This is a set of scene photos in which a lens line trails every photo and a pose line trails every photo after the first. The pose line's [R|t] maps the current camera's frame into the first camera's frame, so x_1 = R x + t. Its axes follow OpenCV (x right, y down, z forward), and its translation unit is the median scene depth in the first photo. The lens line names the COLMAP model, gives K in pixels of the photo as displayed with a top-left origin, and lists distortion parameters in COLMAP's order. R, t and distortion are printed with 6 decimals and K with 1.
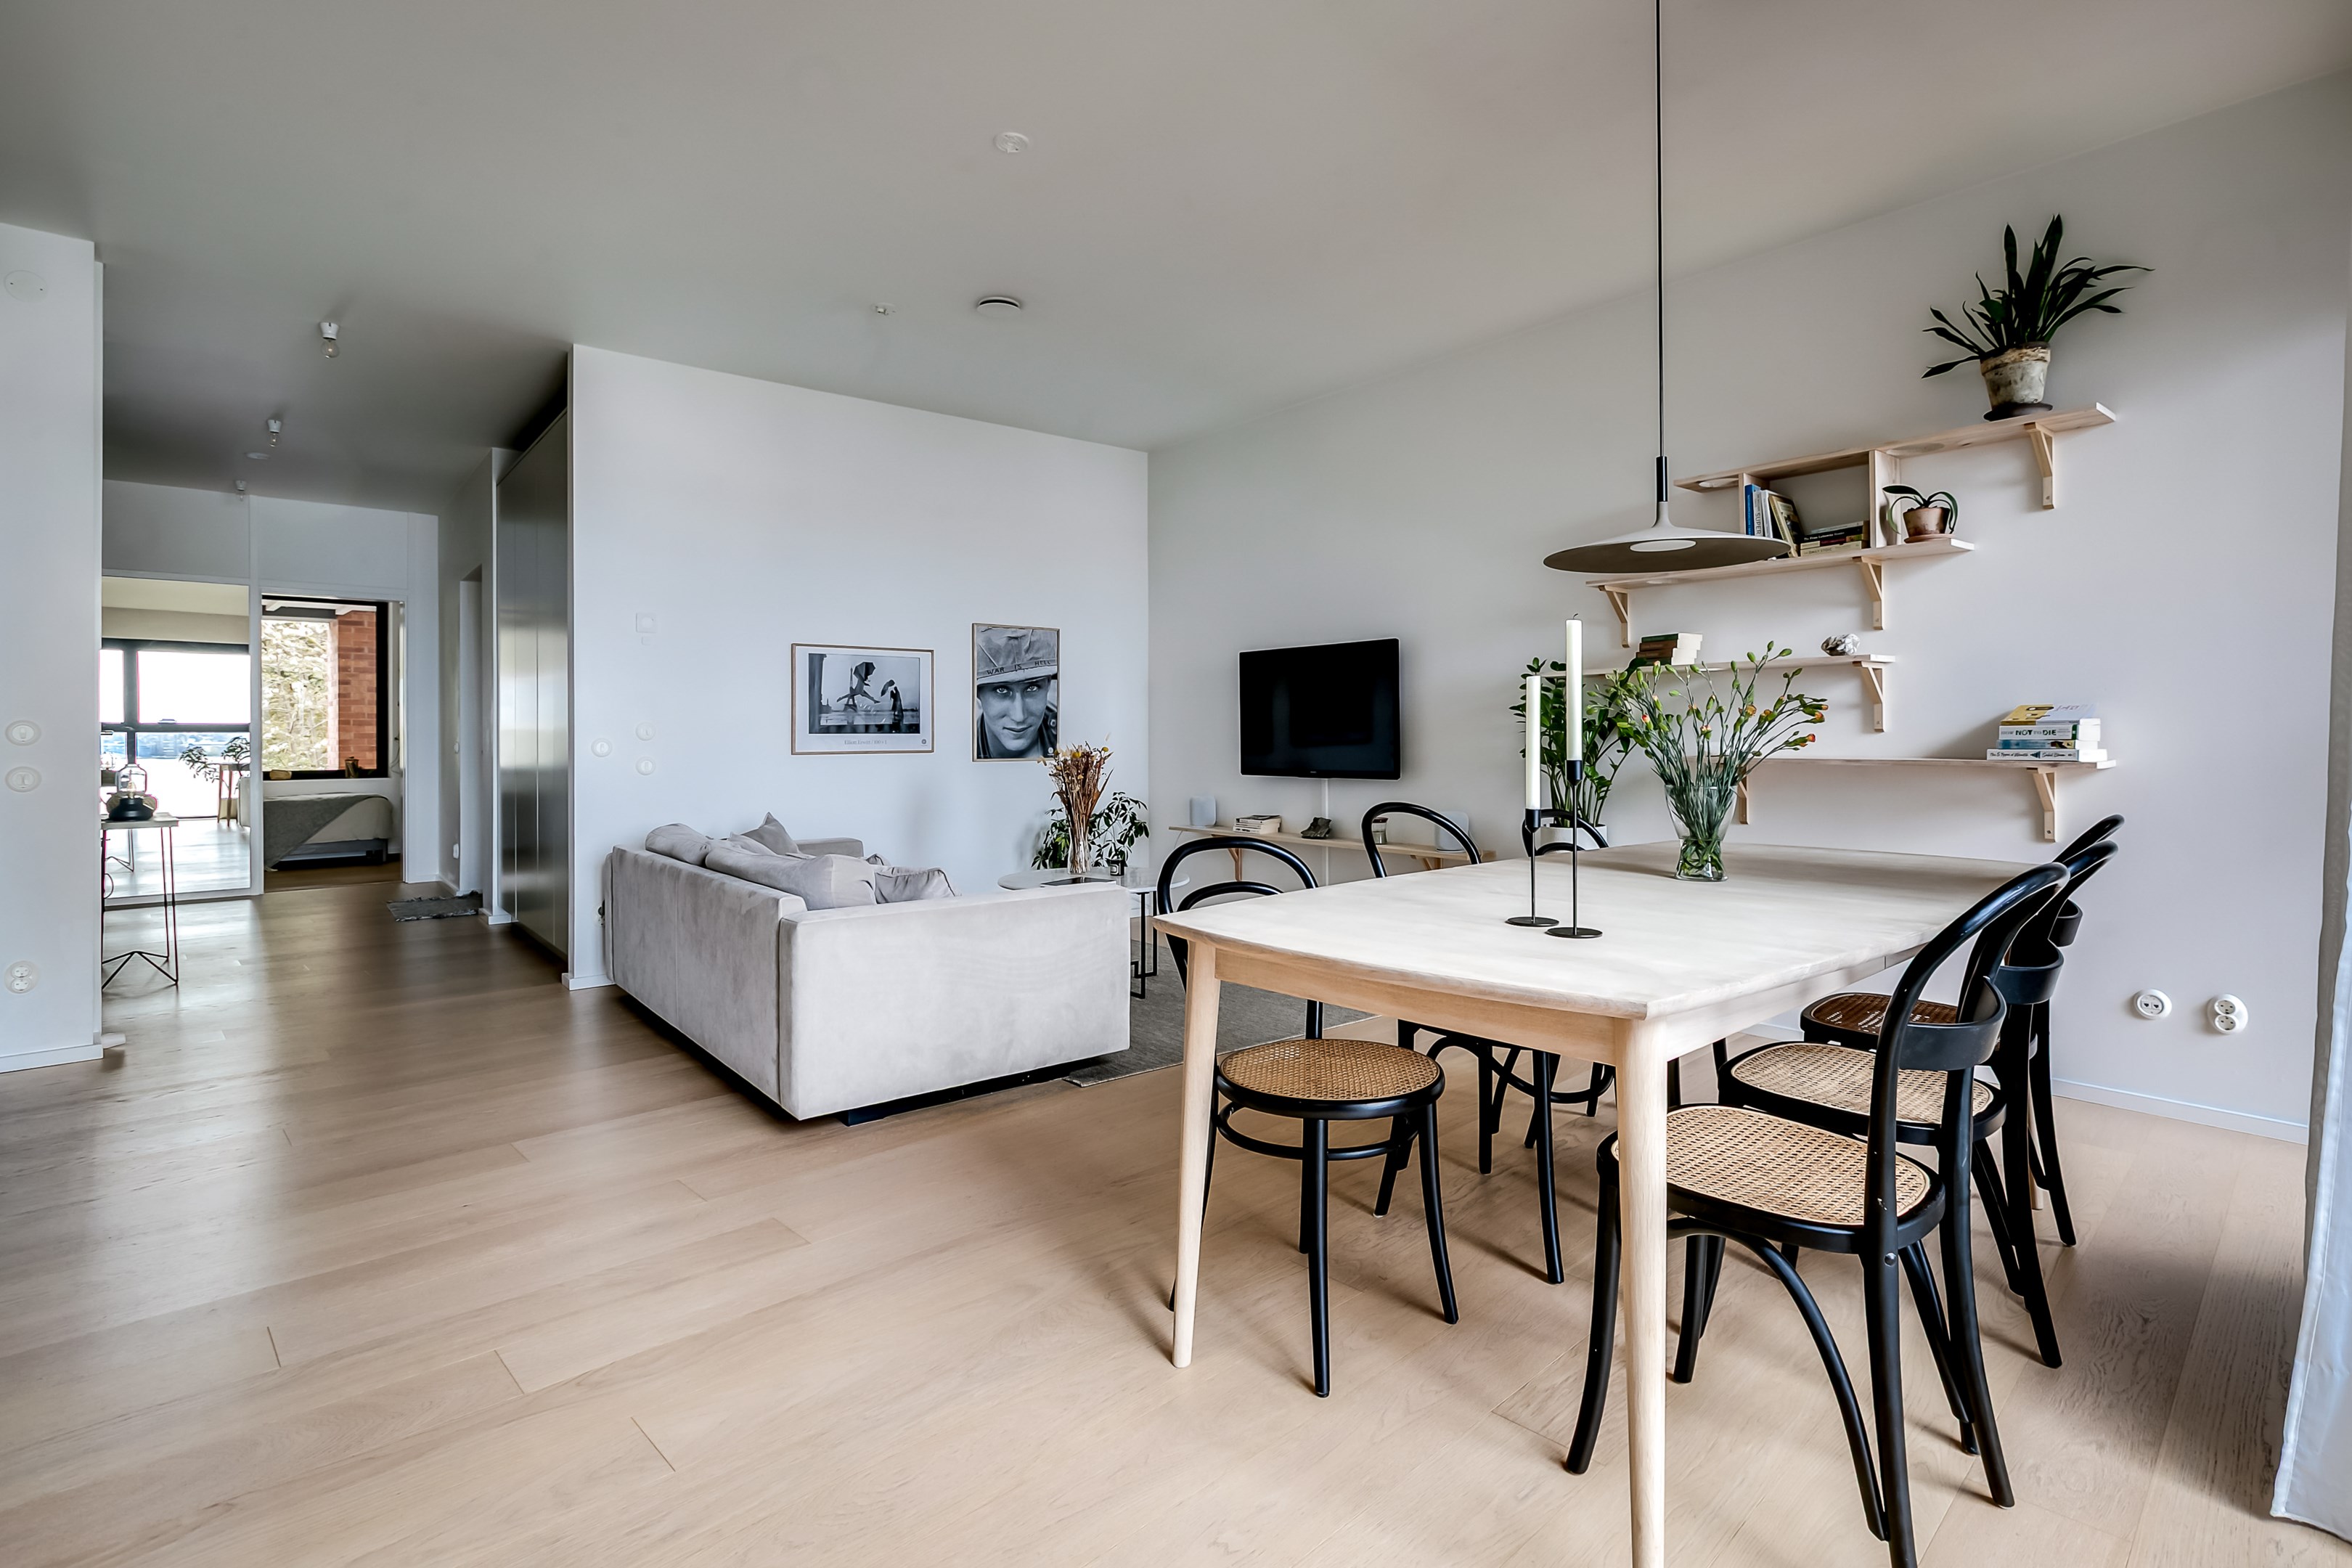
lens RADIAL K [[1134.9, 0, 1181.3], [0, 1134.9, 730.7], [0, 0, 1]] dist [0.001797, 0.000629]
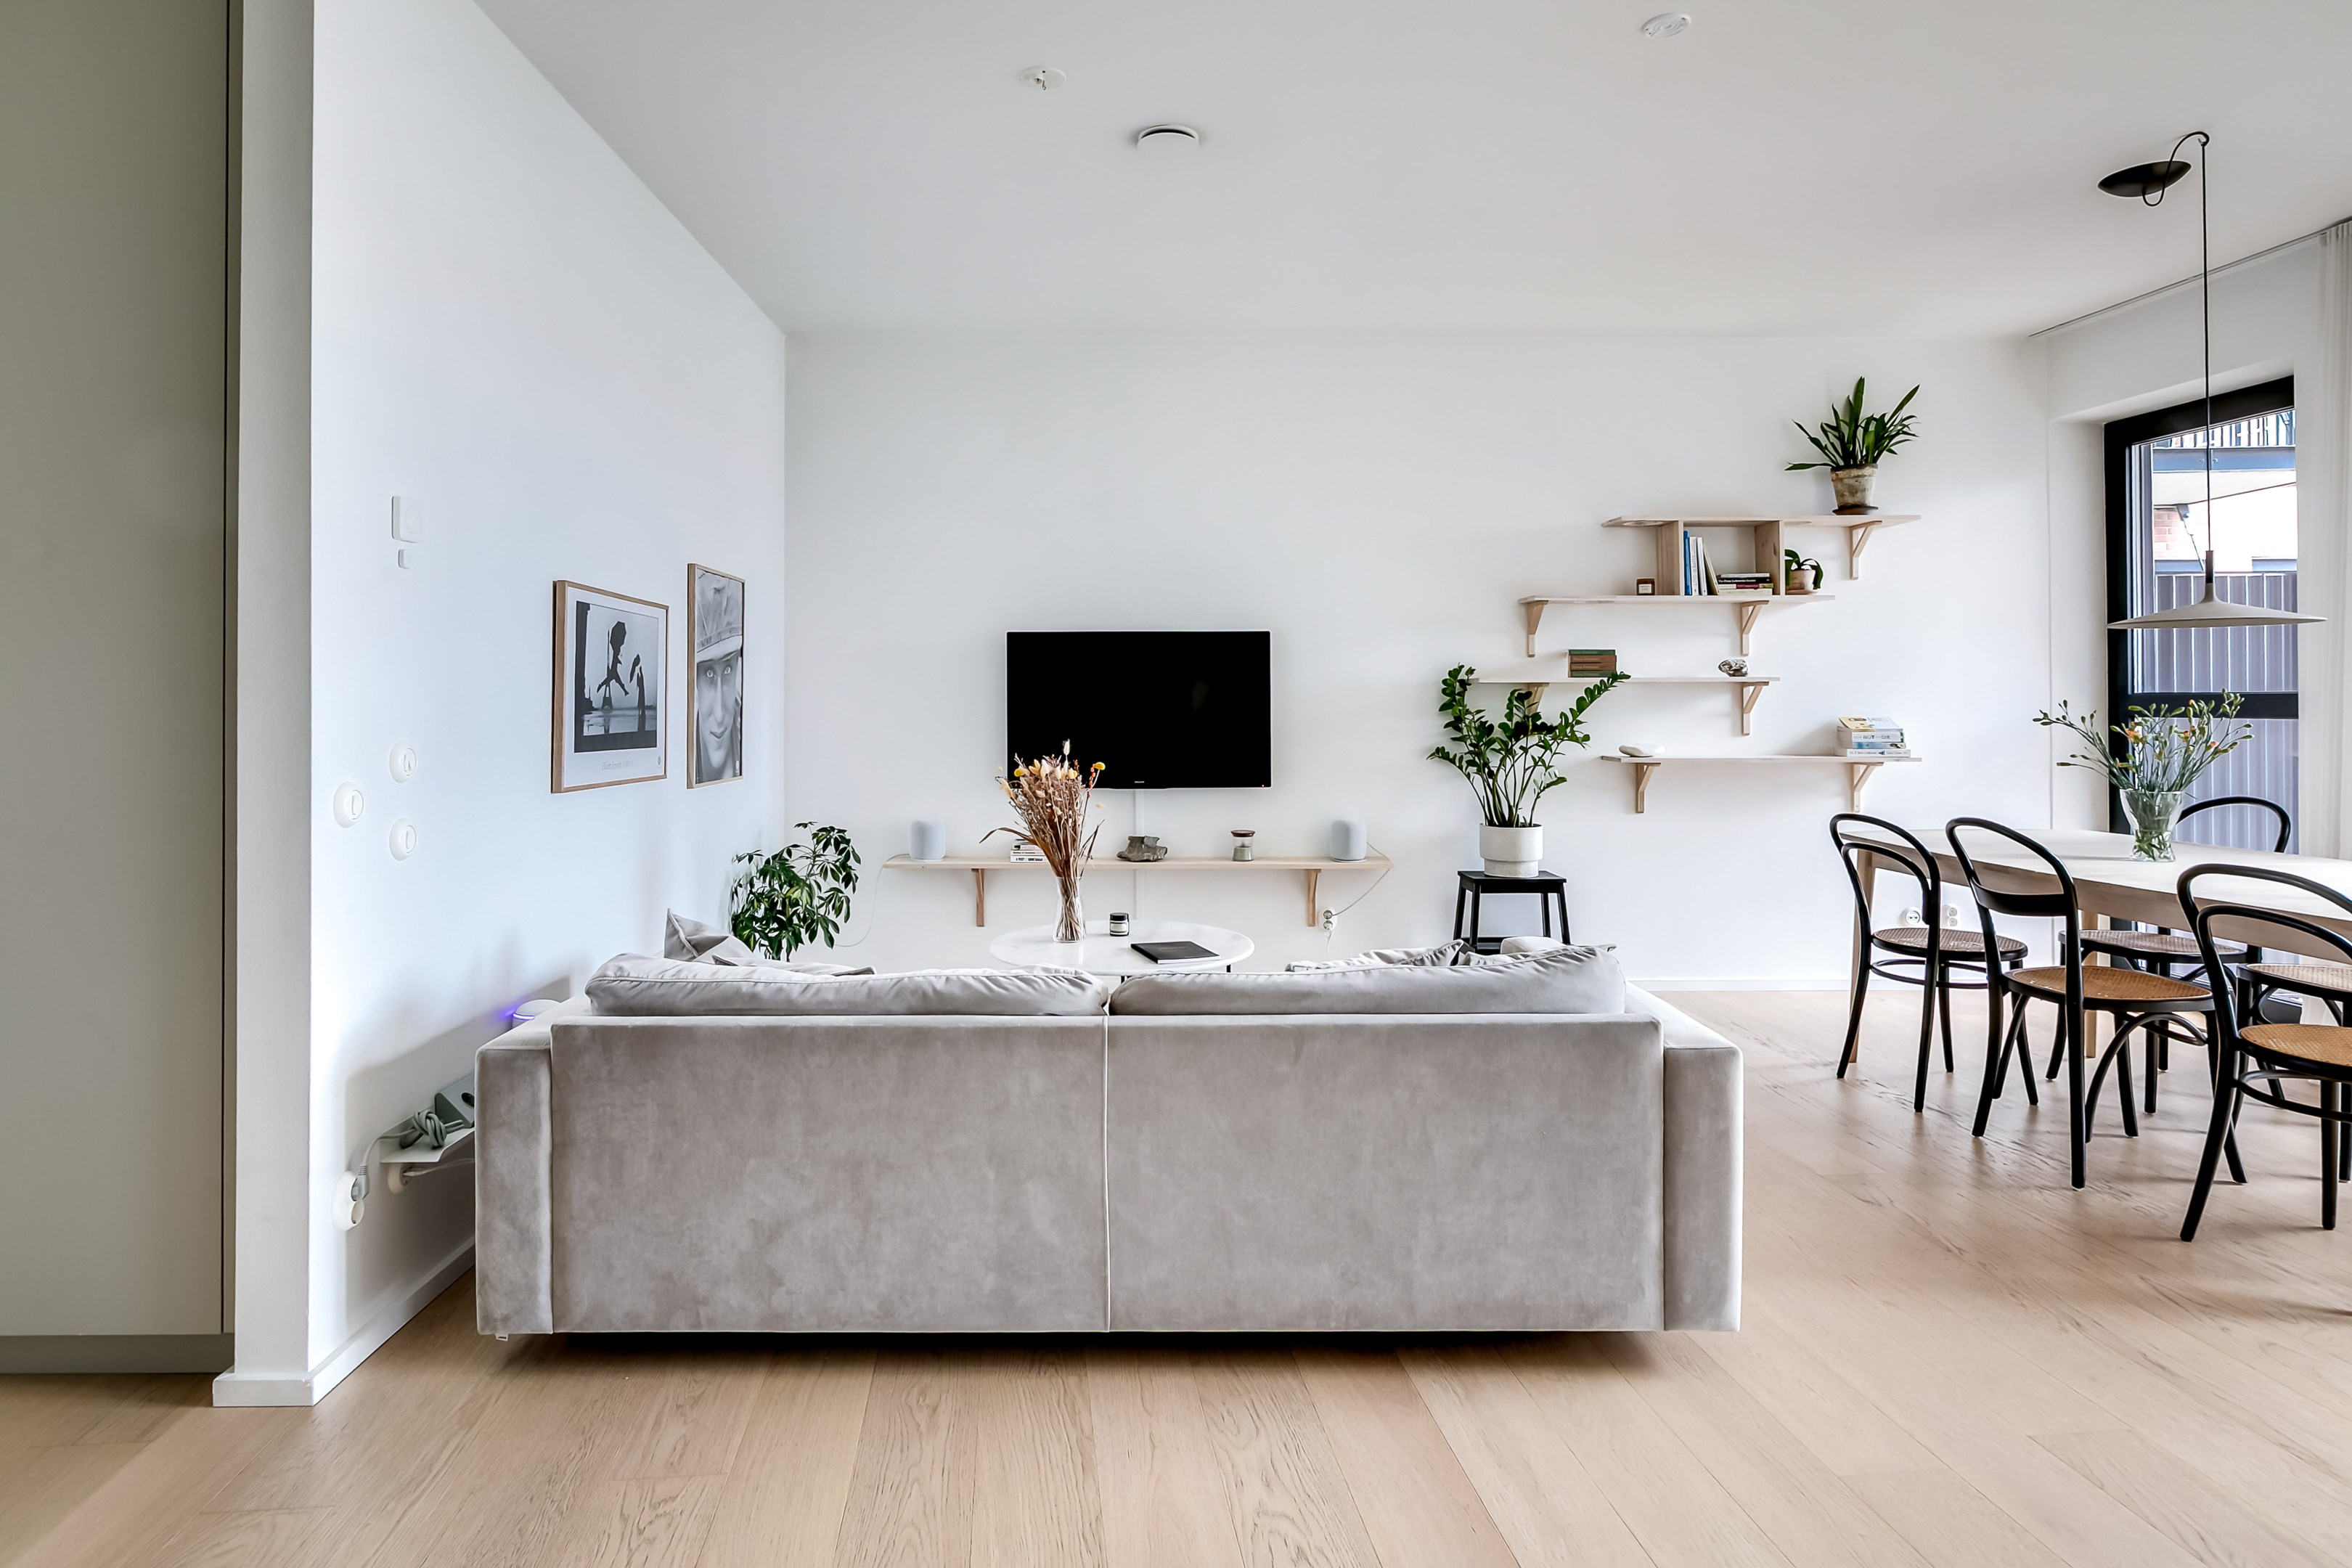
lens RADIAL K [[1255.5, 0, 1110.8], [0, 1255.5, 692.2], [0, 0, 1]] dist [-0.004438, -0.000081]
pose [[0.626770, 0.009828, 0.779142, -0.636671], [-0.003276, 0.999945, -0.009978, -0.021184], [-0.779197, 0.003701, 0.626768, 0.441163]]
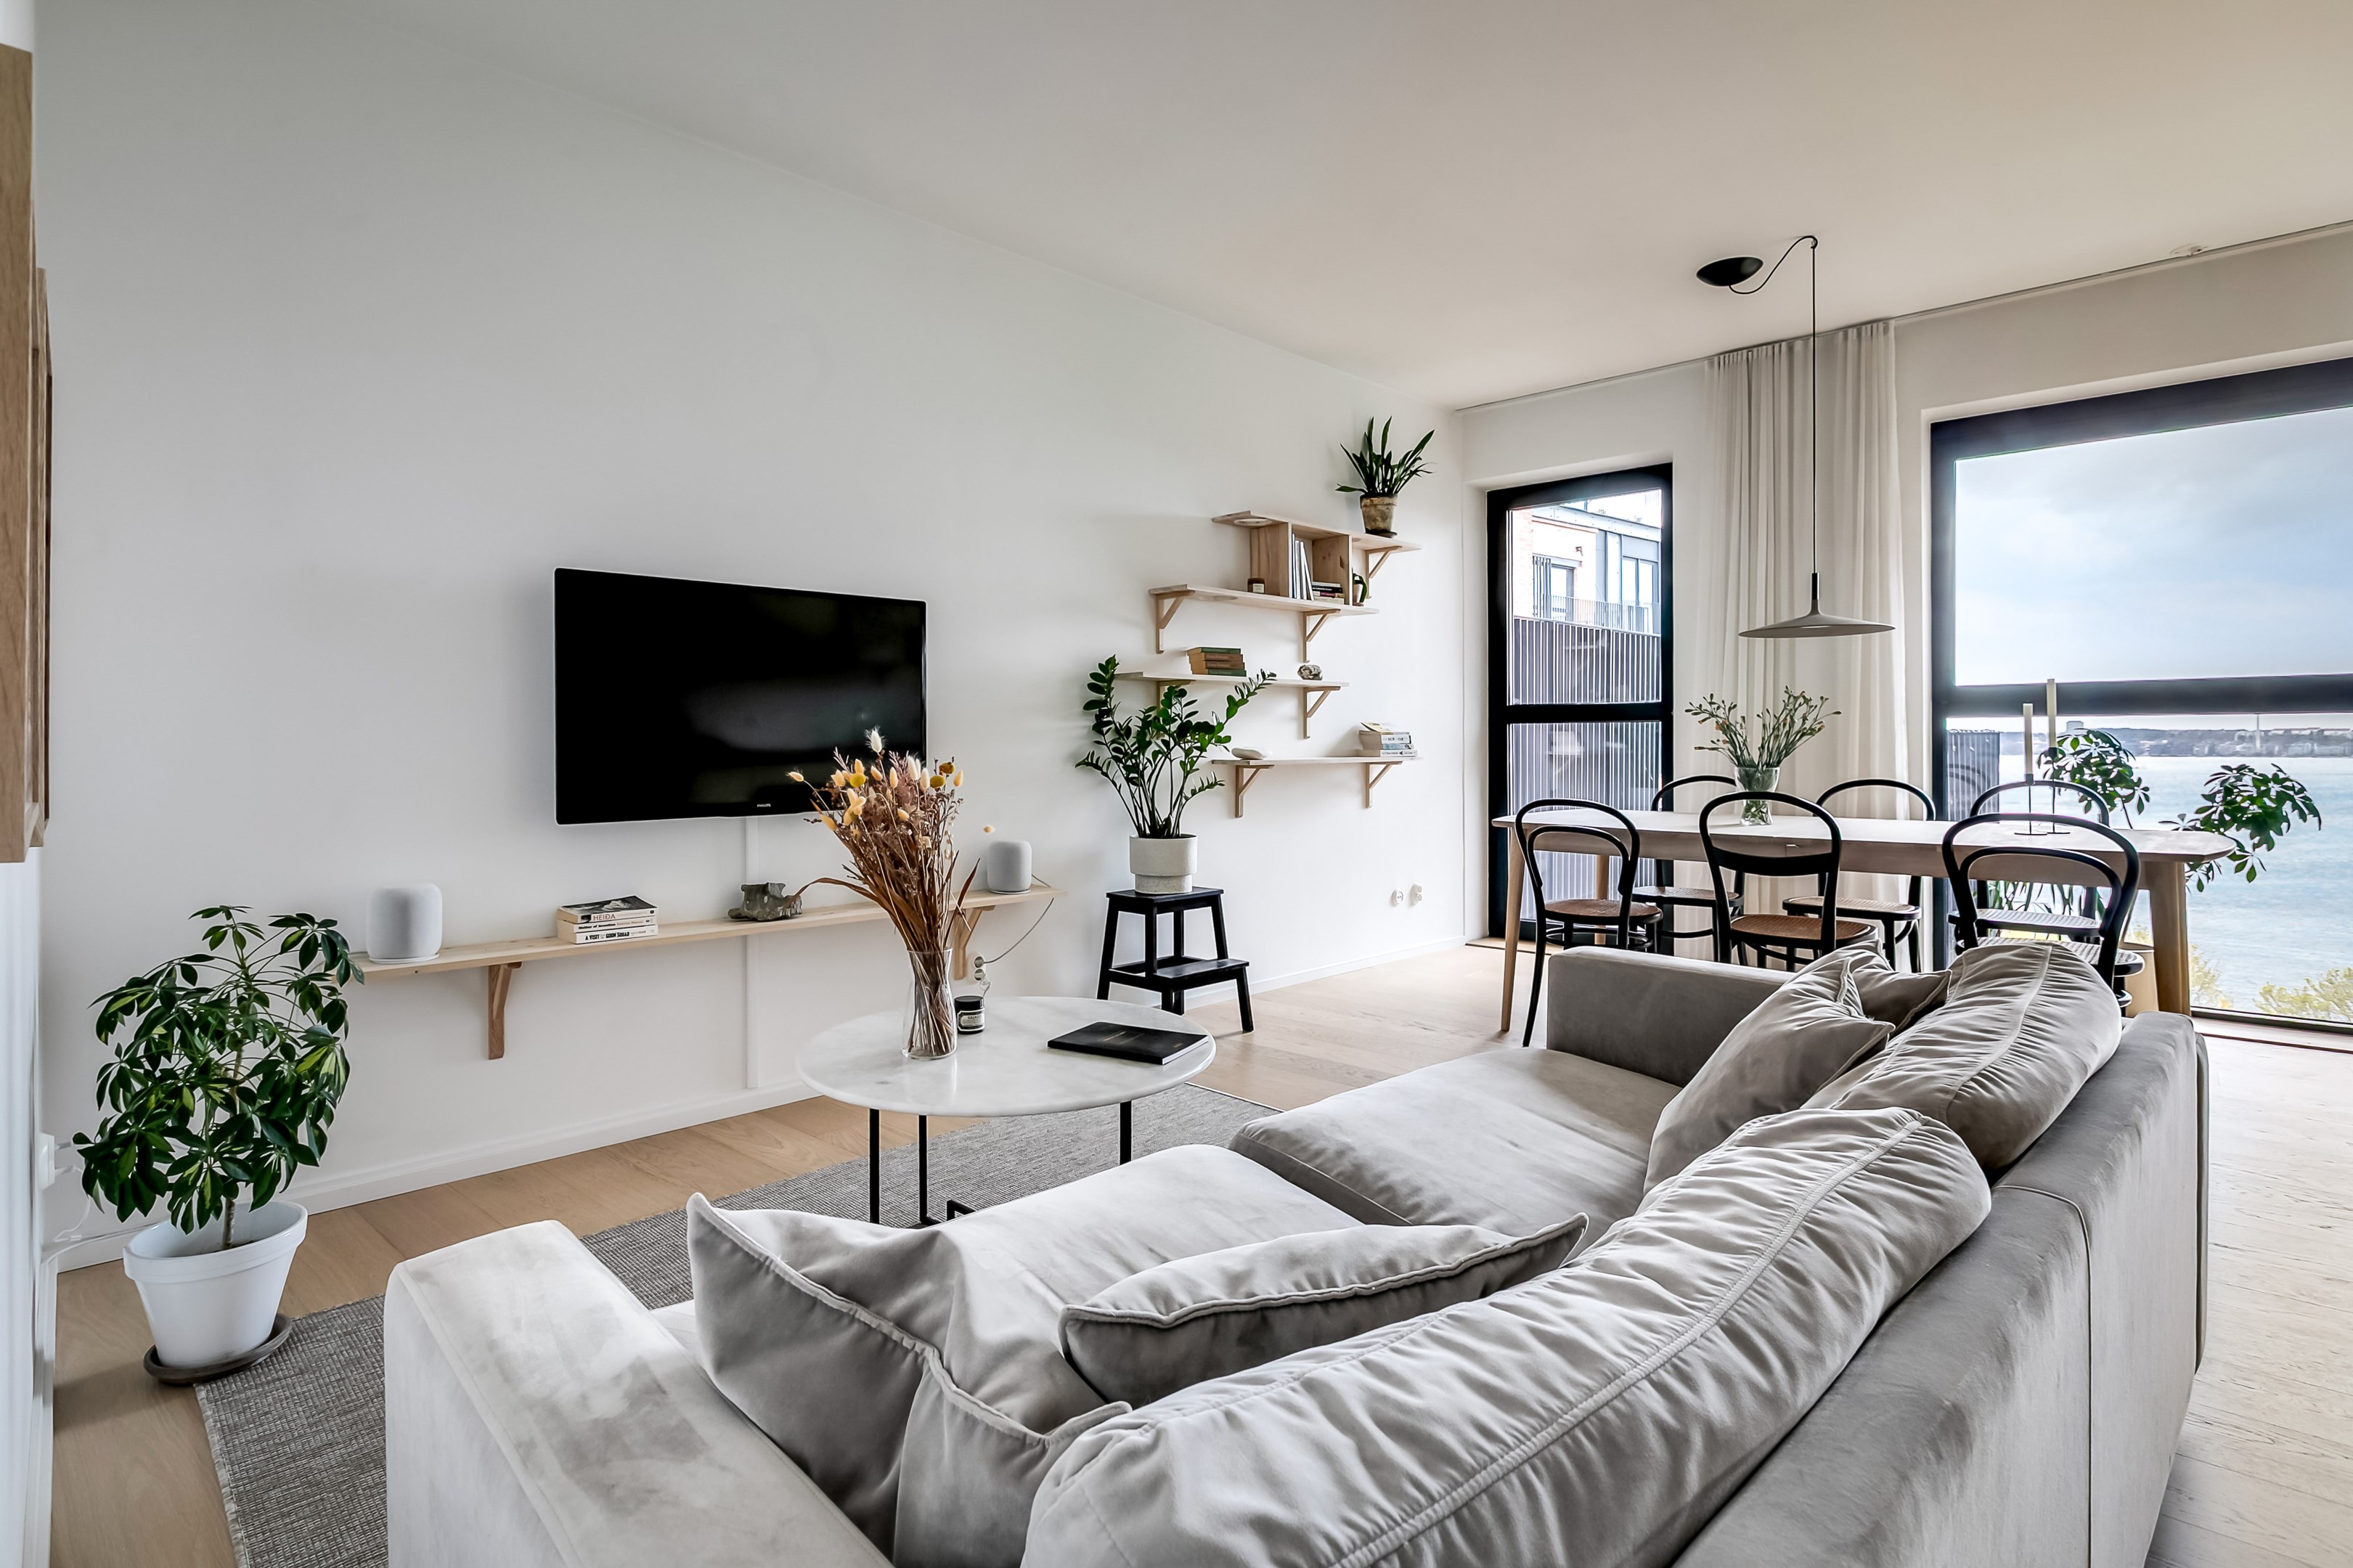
lens RADIAL K [[1156.8, 0, 1138.1], [0, 1156.8, 739.4], [0, 0, 1]] dist [-0.003742, -0.001226]
pose [[-0.080239, 0.005575, 0.996760, -0.496481], [-0.000107, 0.999984, -0.005602, 0.006644], [-0.996776, -0.000556, -0.080238, 0.874163]]
